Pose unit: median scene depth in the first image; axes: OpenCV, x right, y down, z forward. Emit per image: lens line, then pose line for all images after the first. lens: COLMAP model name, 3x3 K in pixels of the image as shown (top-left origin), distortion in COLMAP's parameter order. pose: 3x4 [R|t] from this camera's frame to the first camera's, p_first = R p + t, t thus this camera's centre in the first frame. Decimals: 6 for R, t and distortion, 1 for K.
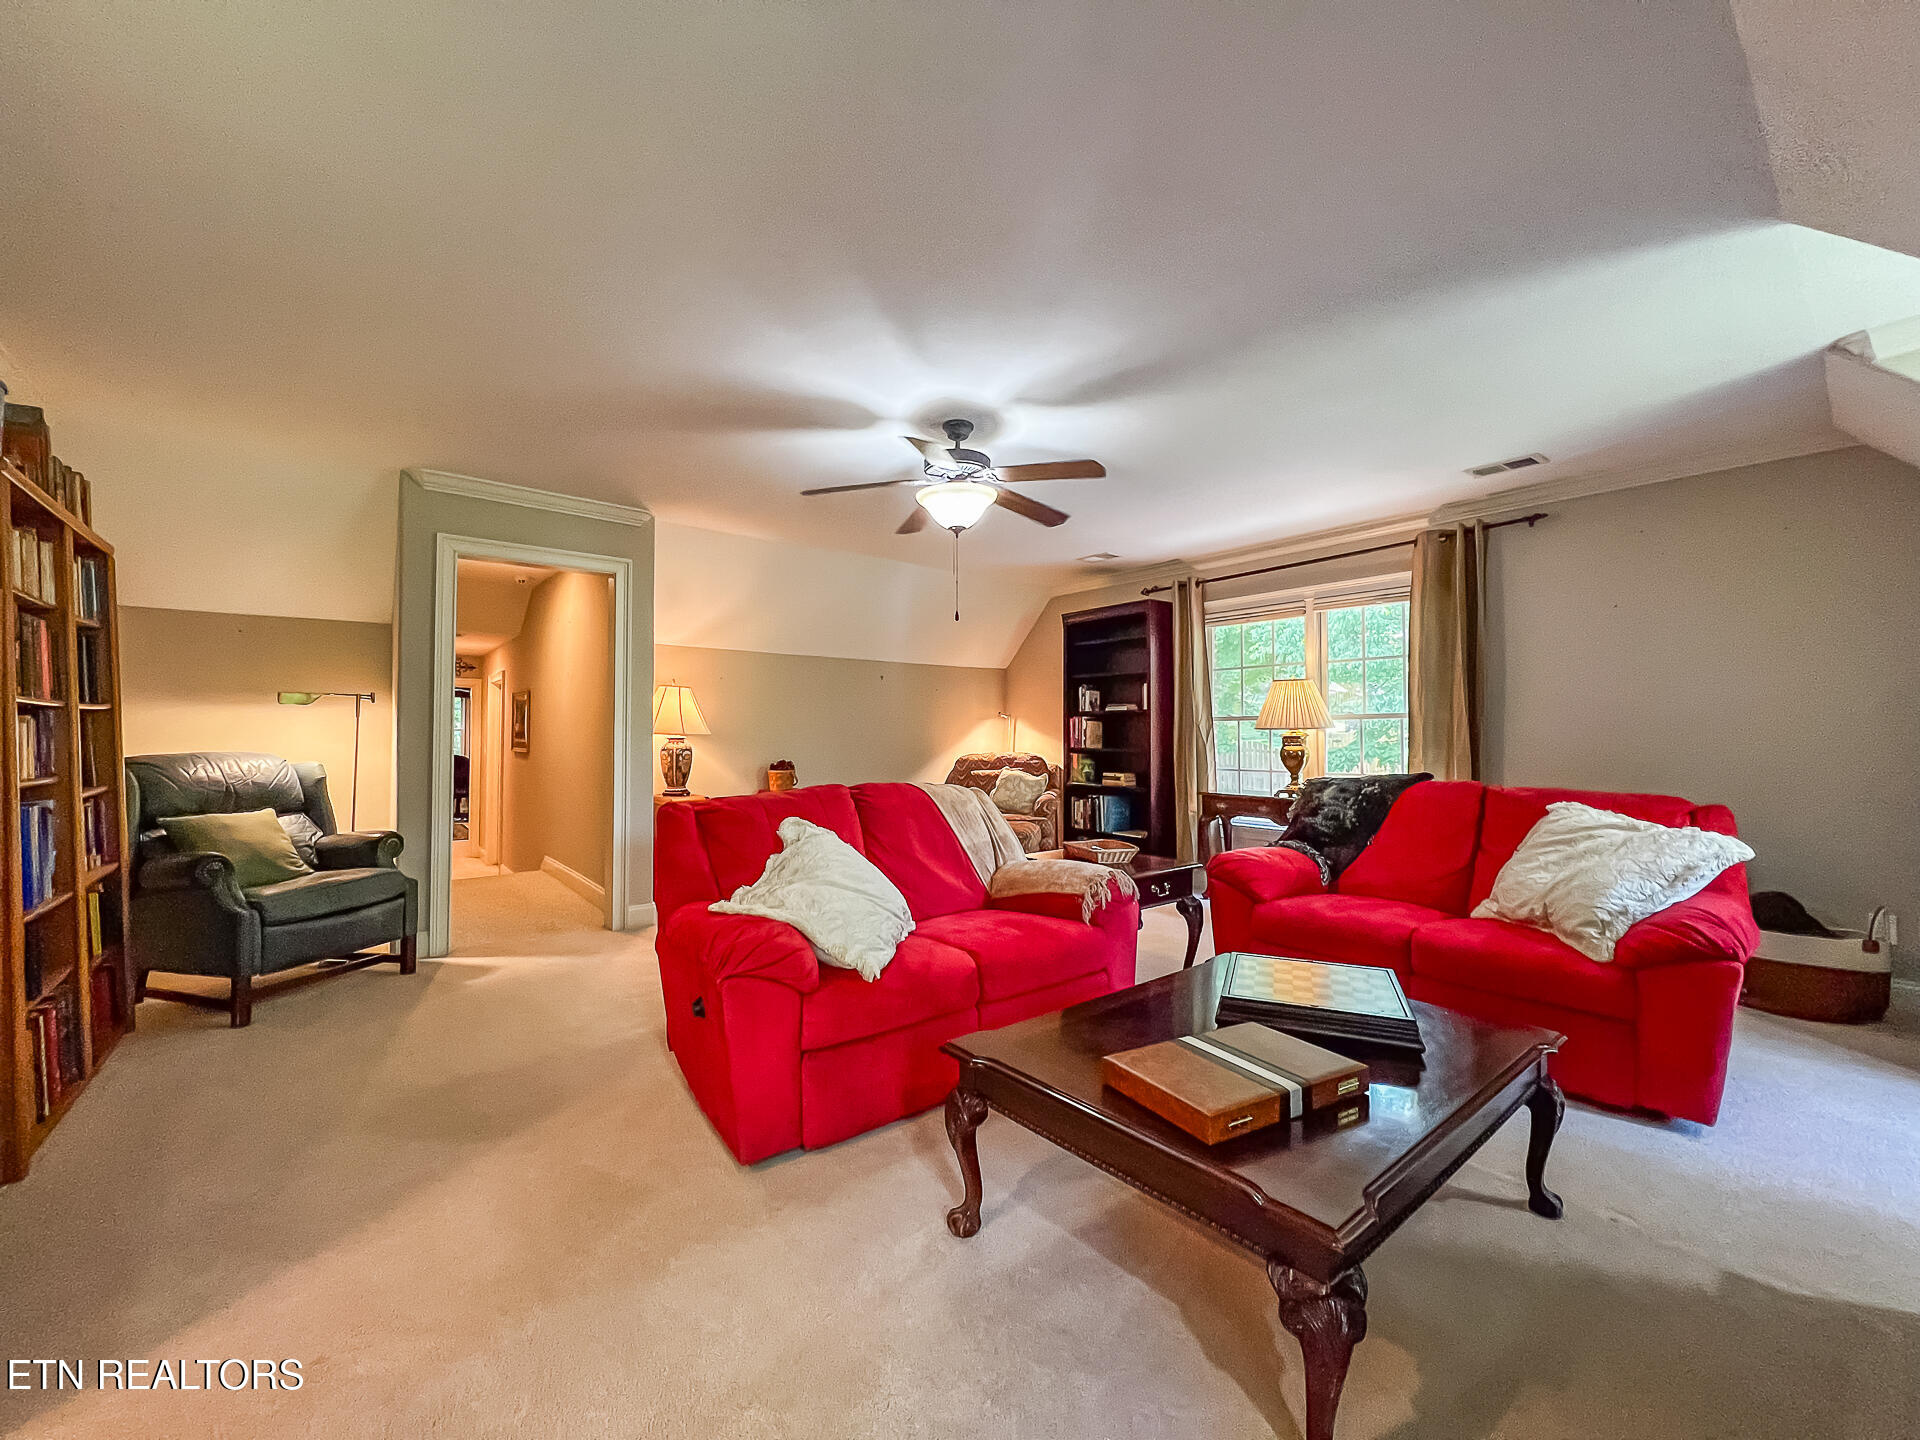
lens RADIAL K [[757.4, 0, 953.9], [0, 757.4, 733.5], [0, 0, 1]] dist [-0.003086, -0.000761]
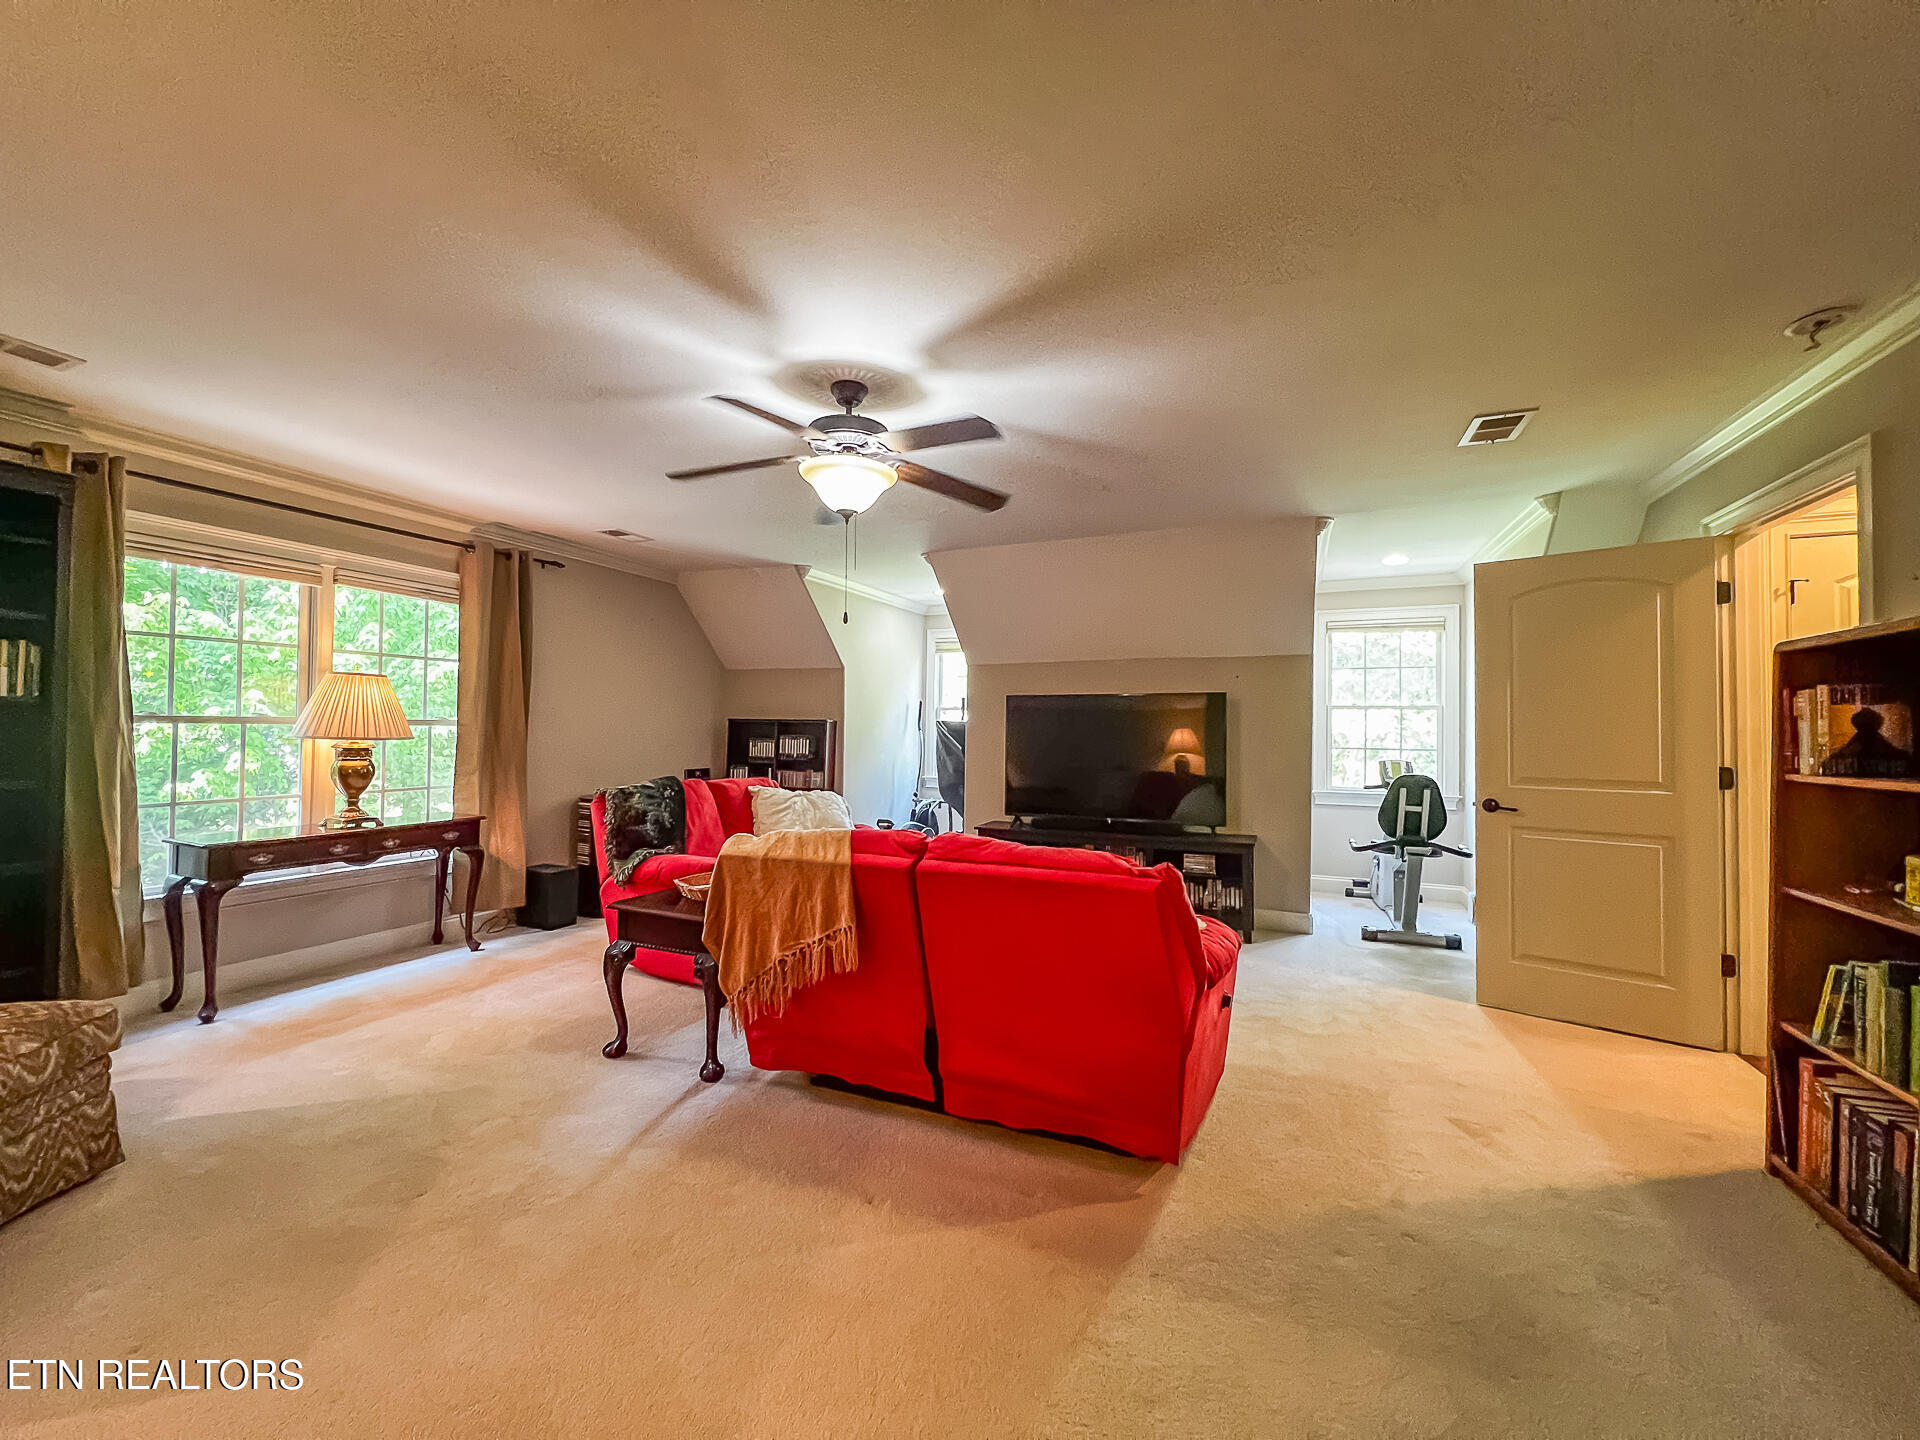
lens RADIAL K [[757.4, 0, 955.6], [0, 757.4, 722.3], [0, 0, 1]] dist [-0.003086, -0.000761]
pose [[-0.461991, 0.004060, 0.886875, -0.509003], [-0.011032, 0.999886, -0.010324, -0.020828], [-0.886816, -0.014554, -0.461894, 0.826735]]
